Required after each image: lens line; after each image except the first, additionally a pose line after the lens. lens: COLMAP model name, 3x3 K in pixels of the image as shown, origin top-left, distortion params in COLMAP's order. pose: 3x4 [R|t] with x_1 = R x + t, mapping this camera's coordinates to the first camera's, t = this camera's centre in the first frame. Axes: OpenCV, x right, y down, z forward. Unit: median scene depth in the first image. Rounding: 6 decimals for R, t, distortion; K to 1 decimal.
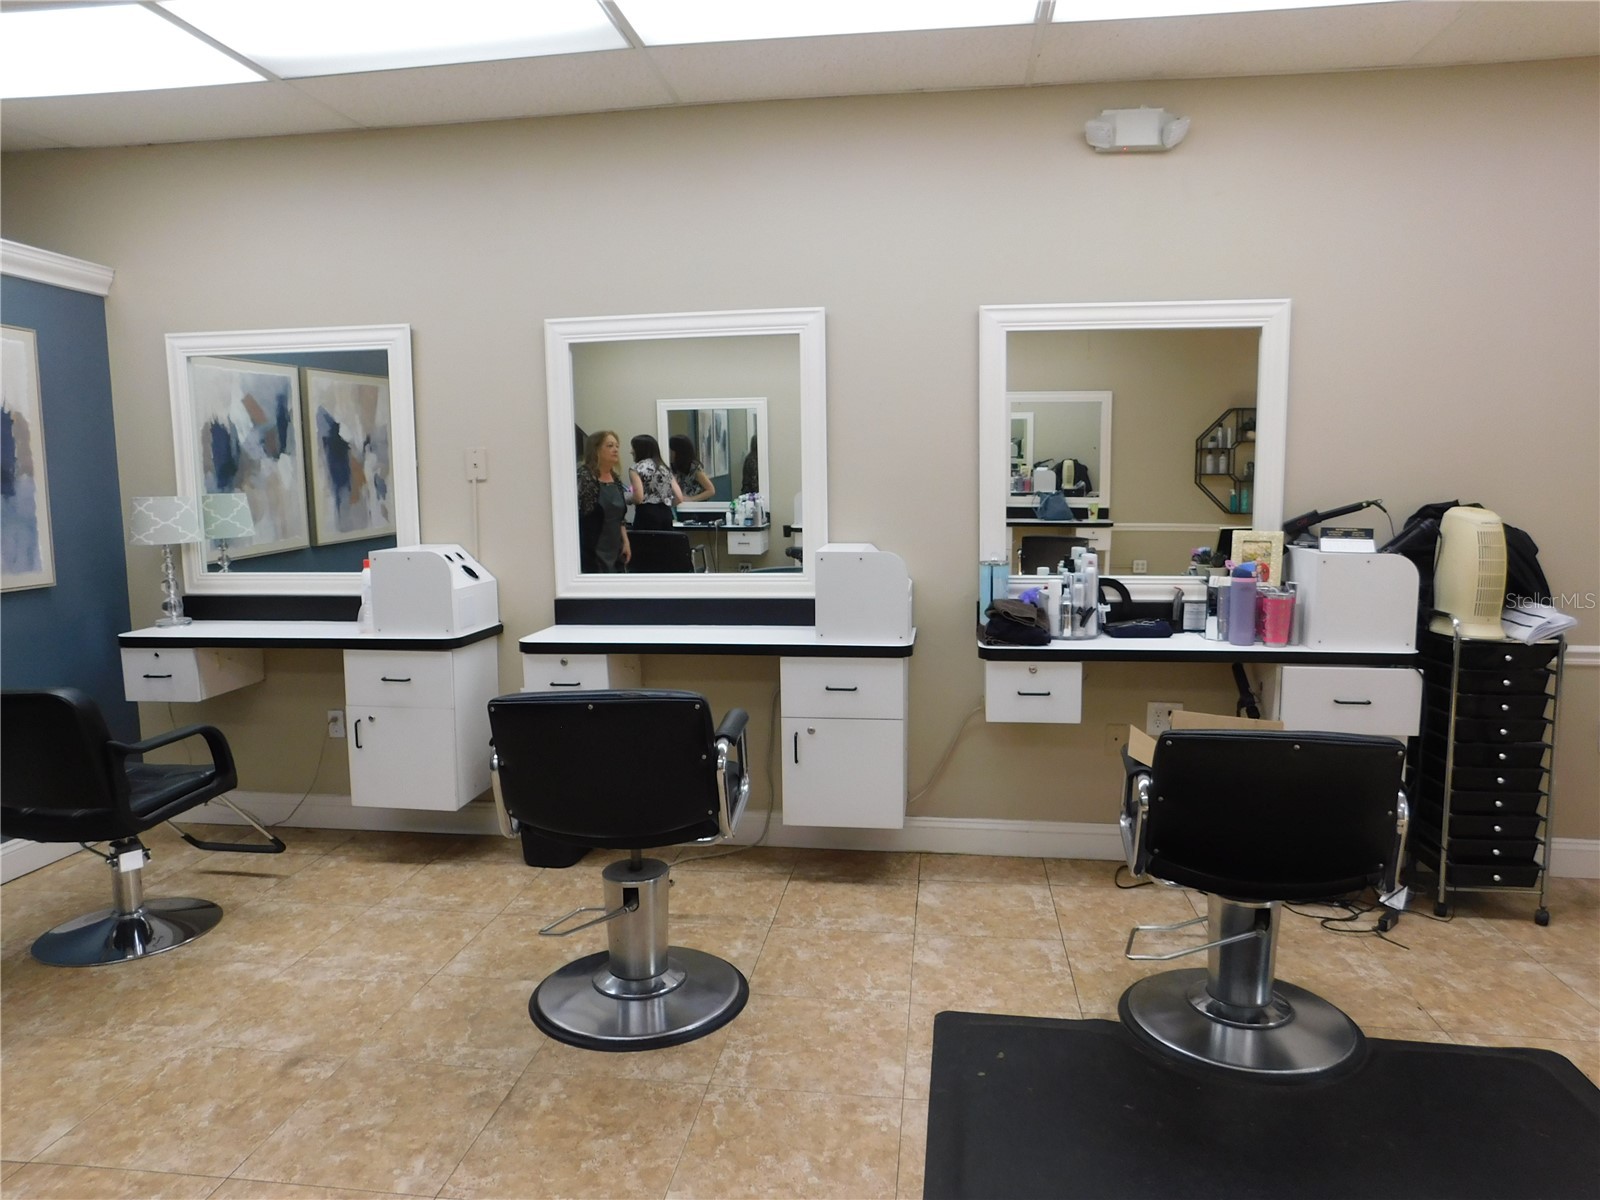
lens RADIAL K [[1061.4, 0, 805.7], [0, 1061.4, 596.2], [0, 0, 1]] dist [-0.056362, 0.044231]
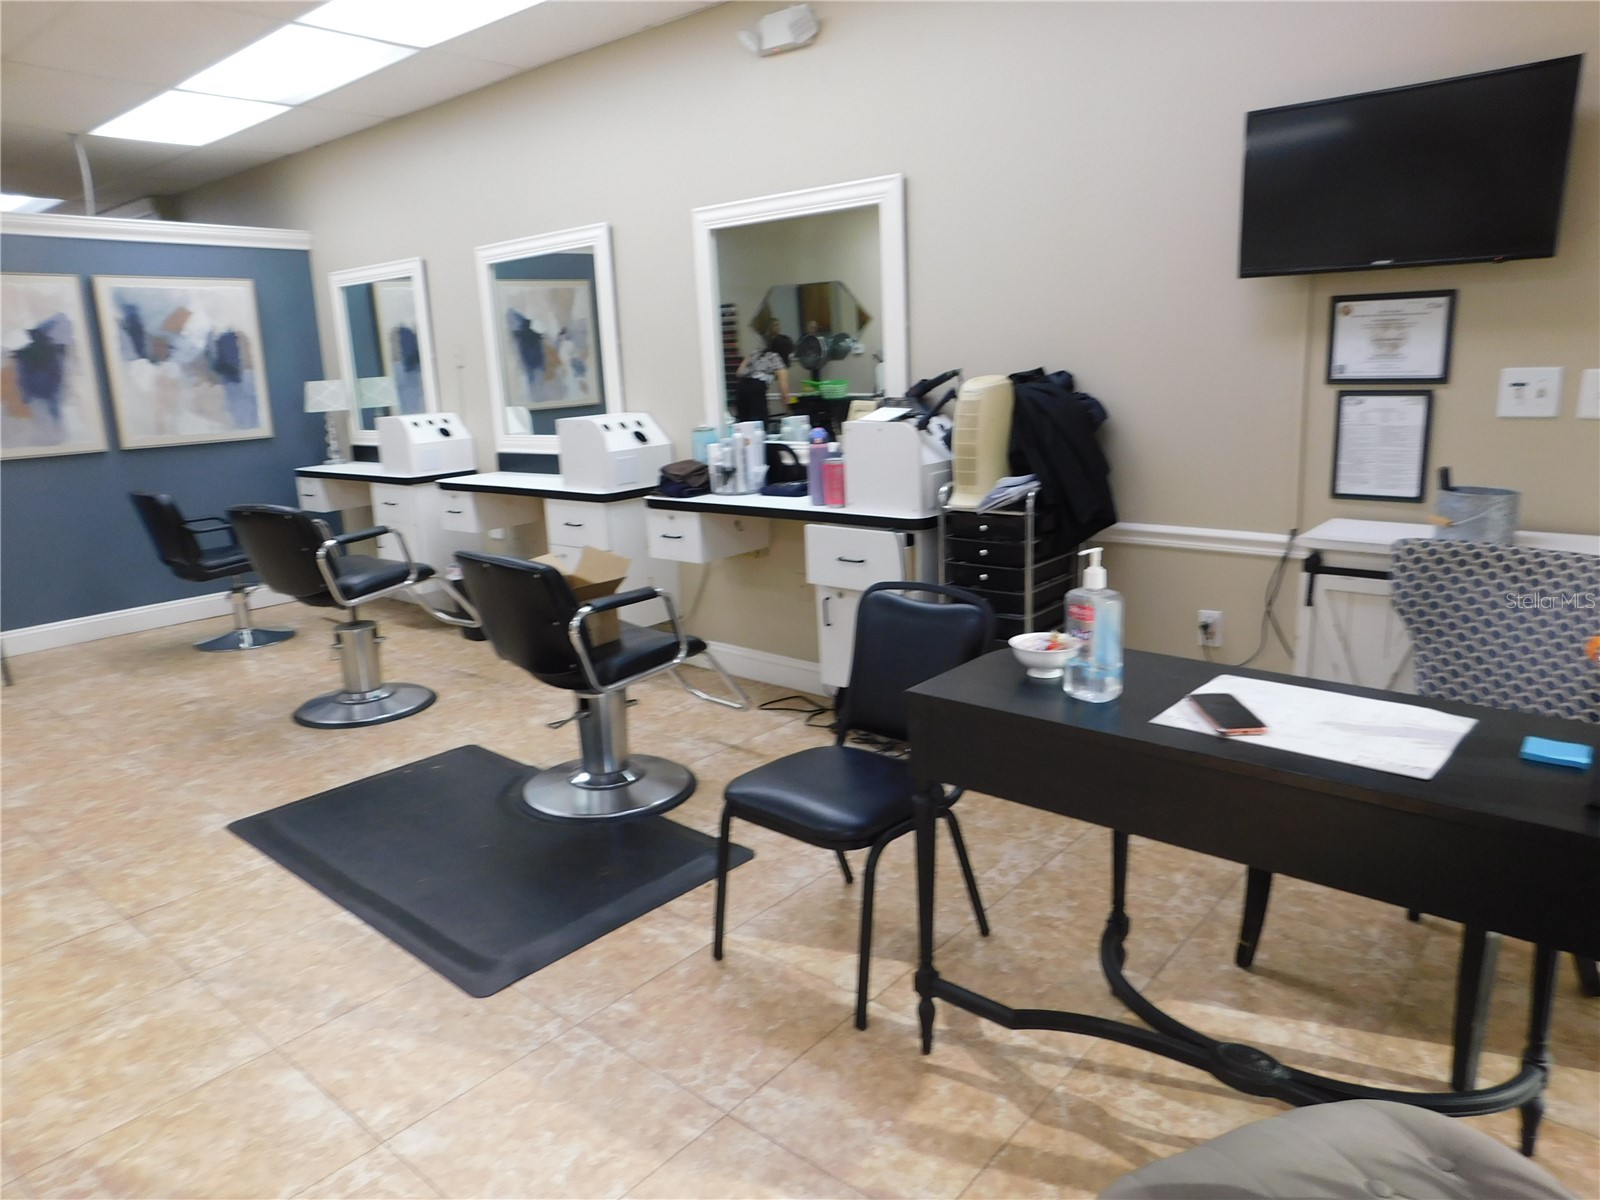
lens RADIAL K [[1061.4, 0, 796.5], [0, 1061.4, 586.7], [0, 0, 1]] dist [-0.056362, 0.044231]
pose [[0.845239, 0.090812, -0.526616, 0.852433], [-0.030316, 0.992017, 0.122410, -0.003813], [0.533528, -0.087500, 0.841244, 0.034007]]
